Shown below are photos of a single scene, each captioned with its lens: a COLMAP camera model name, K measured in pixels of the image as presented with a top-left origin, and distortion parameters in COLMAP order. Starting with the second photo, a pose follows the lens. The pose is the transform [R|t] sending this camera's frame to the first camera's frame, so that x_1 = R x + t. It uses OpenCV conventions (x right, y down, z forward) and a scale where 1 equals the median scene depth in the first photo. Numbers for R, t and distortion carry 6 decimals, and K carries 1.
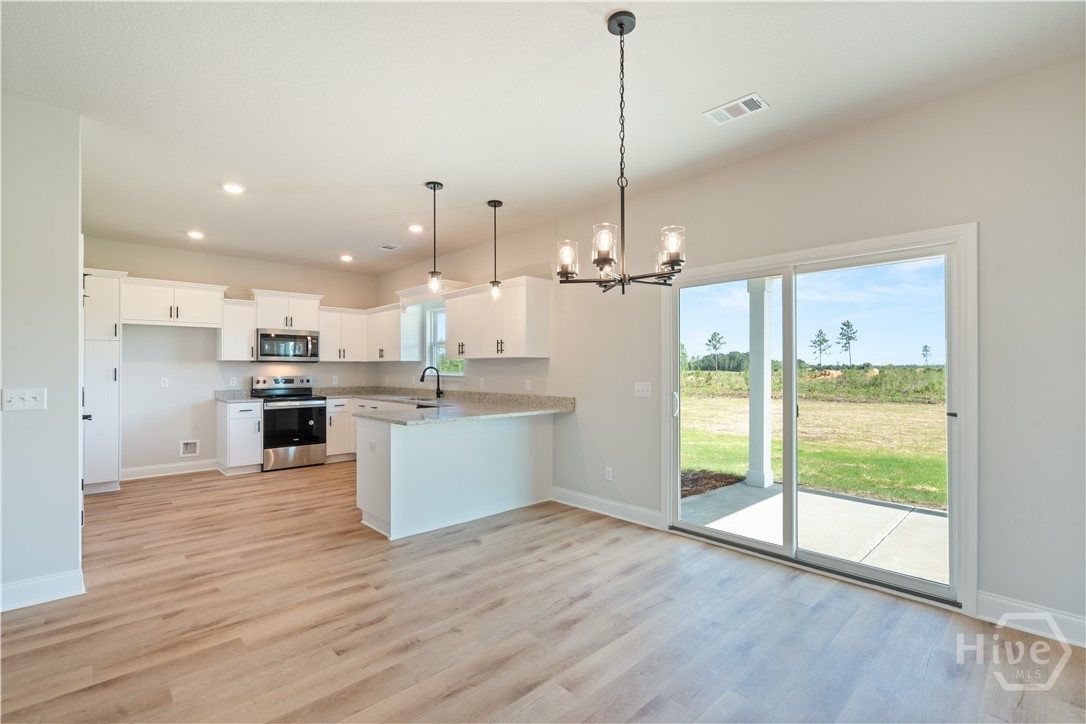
lens RADIAL K [[489.0, 0, 539.2], [0, 489.0, 366.9], [0, 0, 1]] dist [-0.003128, 0.001085]
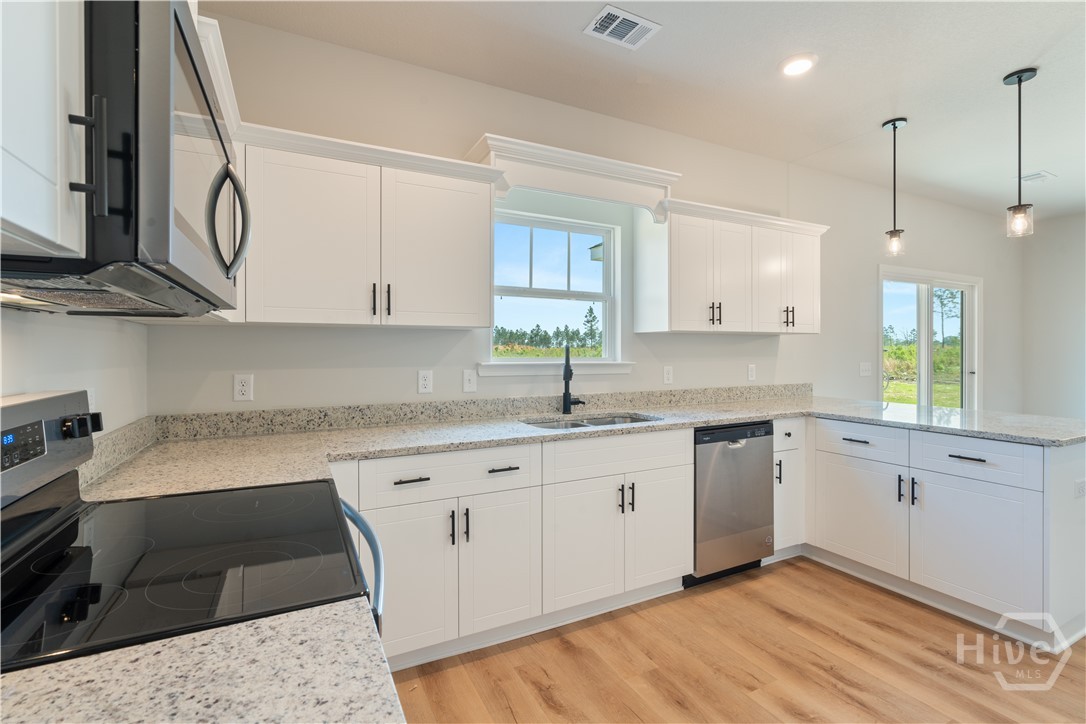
lens RADIAL K [[489.0, 0, 550.7], [0, 489.0, 354.5], [0, 0, 1]] dist [-0.003128, 0.001085]
pose [[0.276392, -0.014123, 0.960941, -0.755883], [-0.005573, 0.999852, 0.016297, 0.001079], [-0.961029, -0.009860, 0.276273, 1.042233]]
